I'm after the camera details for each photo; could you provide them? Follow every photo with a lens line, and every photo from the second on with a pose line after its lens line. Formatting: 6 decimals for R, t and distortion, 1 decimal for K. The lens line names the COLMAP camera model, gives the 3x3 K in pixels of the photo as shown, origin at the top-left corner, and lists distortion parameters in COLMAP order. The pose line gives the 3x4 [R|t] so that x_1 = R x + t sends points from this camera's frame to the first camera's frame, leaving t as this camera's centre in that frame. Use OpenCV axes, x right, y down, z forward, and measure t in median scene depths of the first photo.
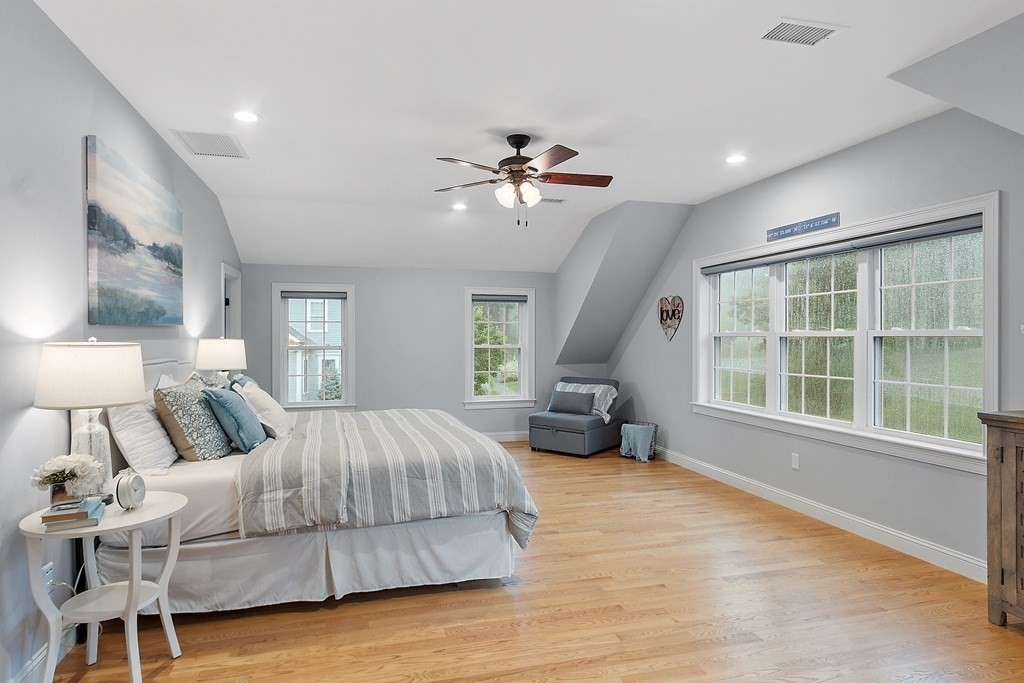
lens RADIAL K [[469.6, 0, 501.8], [0, 469.6, 339.0], [0, 0, 1]] dist [0.000461, -0.000665]
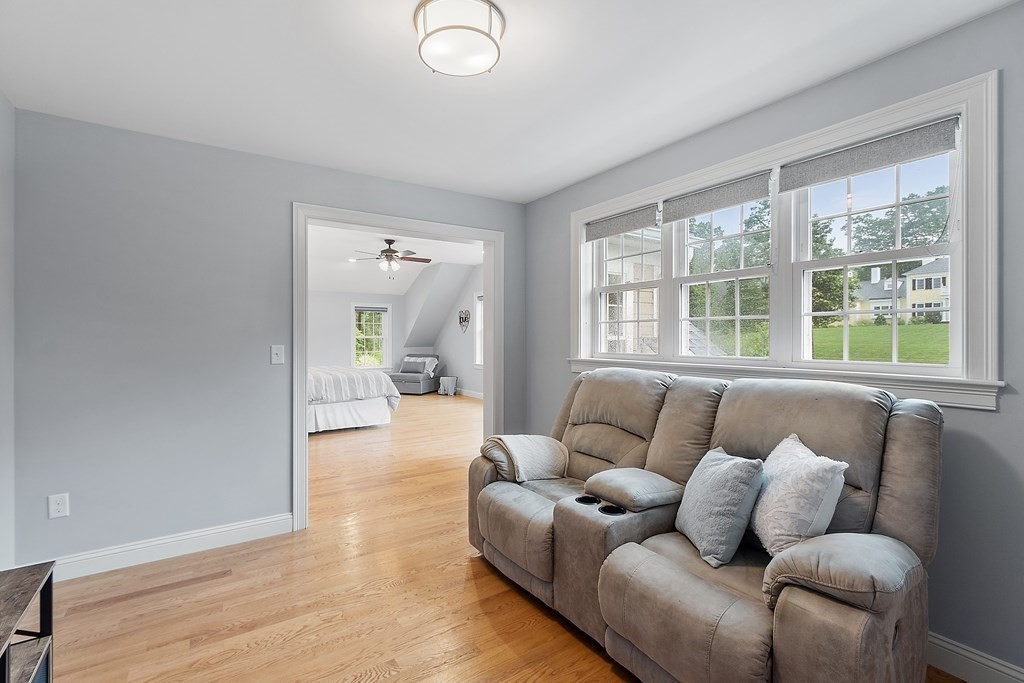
lens RADIAL K [[469.6, 0, 501.8], [0, 469.6, 339.0], [0, 0, 1]] dist [0.000461, -0.000665]
pose [[0.943326, -0.000524, 0.331868, -0.141636], [0.003593, 0.999956, -0.008636, 0.046416], [-0.331849, 0.009339, 0.943286, -0.898472]]
